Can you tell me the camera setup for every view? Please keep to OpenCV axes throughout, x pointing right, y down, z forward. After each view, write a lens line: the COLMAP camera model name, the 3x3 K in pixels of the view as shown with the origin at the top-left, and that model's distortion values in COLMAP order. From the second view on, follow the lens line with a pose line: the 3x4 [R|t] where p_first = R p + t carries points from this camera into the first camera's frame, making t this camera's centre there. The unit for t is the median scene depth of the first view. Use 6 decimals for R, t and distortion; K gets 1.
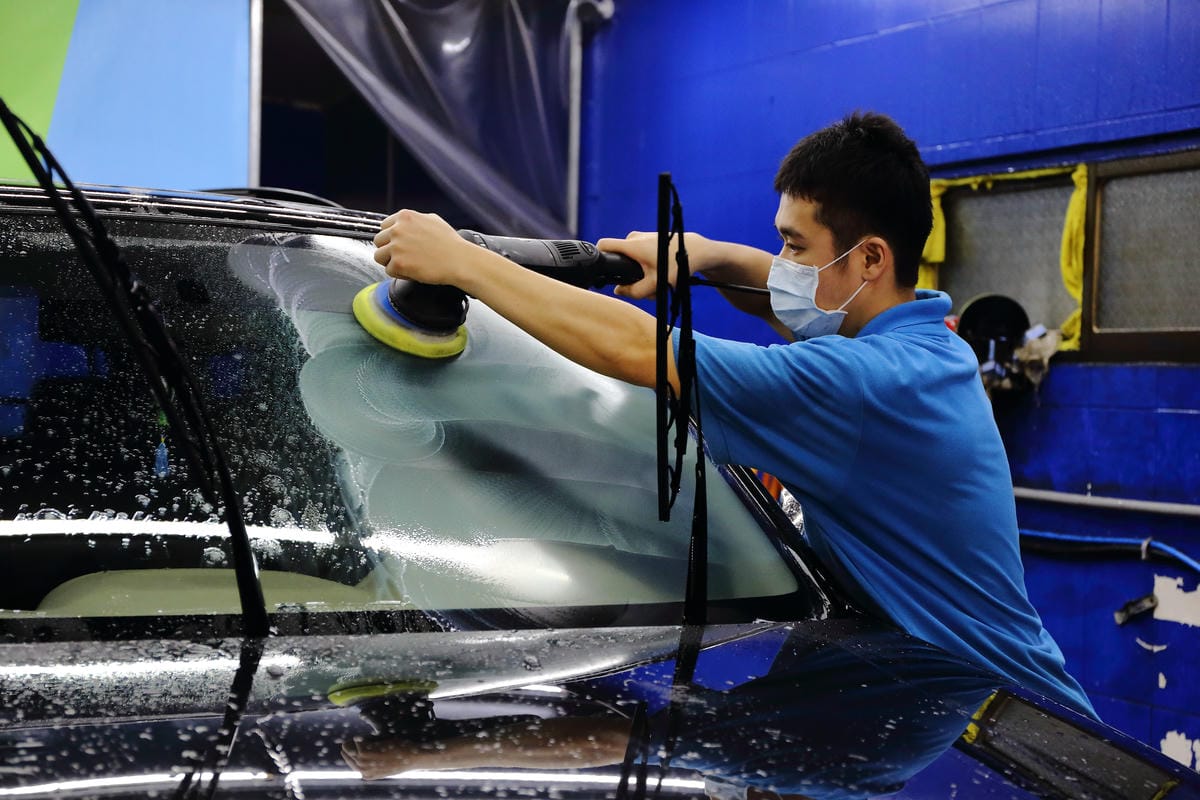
lens RADIAL K [[2348.1, 0, 599.3], [0, 2348.1, 401.0], [0, 0, 1]] dist [0.099955, 0.000000]
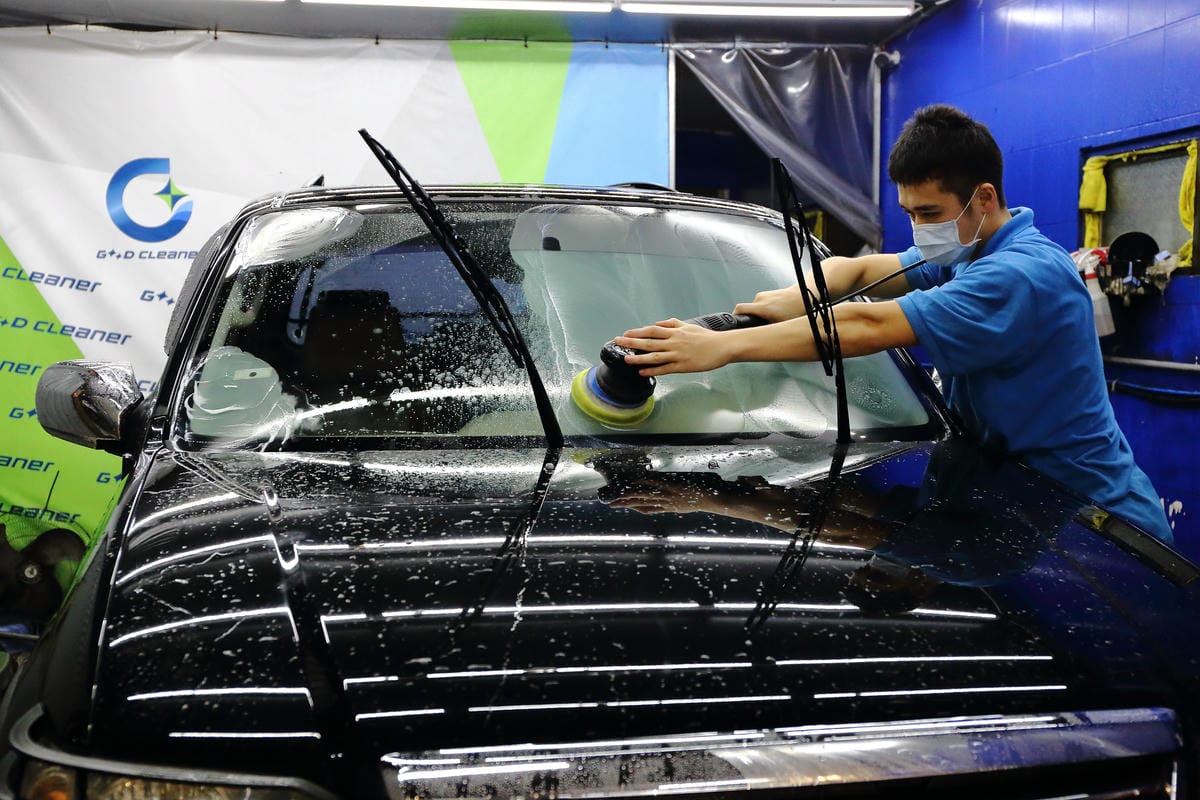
lens RADIAL K [[1460.7, 0, 597.1], [0, 1460.7, 397.9], [0, 0, 1]] dist [0.040858, 0.000000]
pose [[0.964697, -0.008049, -0.263238, 0.084230], [0.021527, 0.998598, 0.048354, 0.008130], [0.262480, -0.052313, 0.963518, 0.005988]]
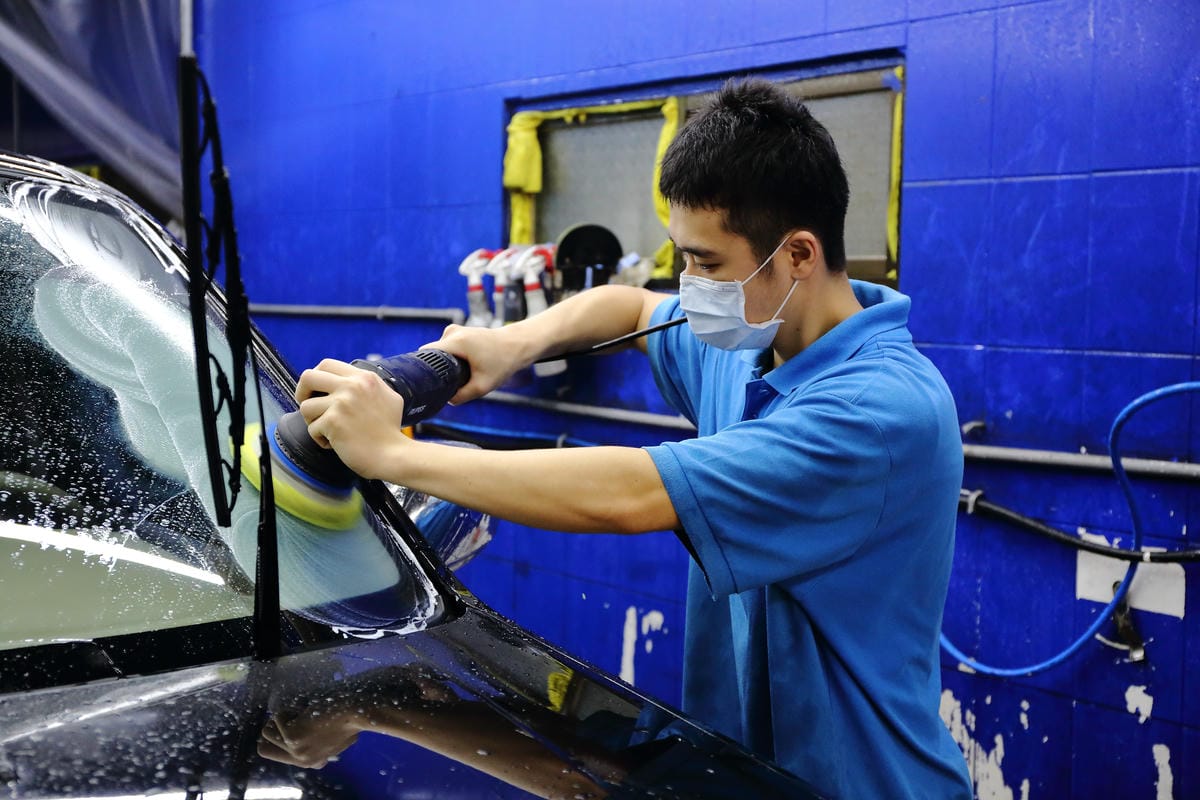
lens RADIAL K [[1710.2, 0, 598.7], [0, 1710.2, 400.7], [0, 0, 1]] dist [0.065278, 0.000000]
pose [[0.981016, -0.018730, 0.193023, 0.024611], [0.006646, 0.997988, 0.063058, -0.014863], [-0.193815, -0.060578, 0.979166, 0.257638]]
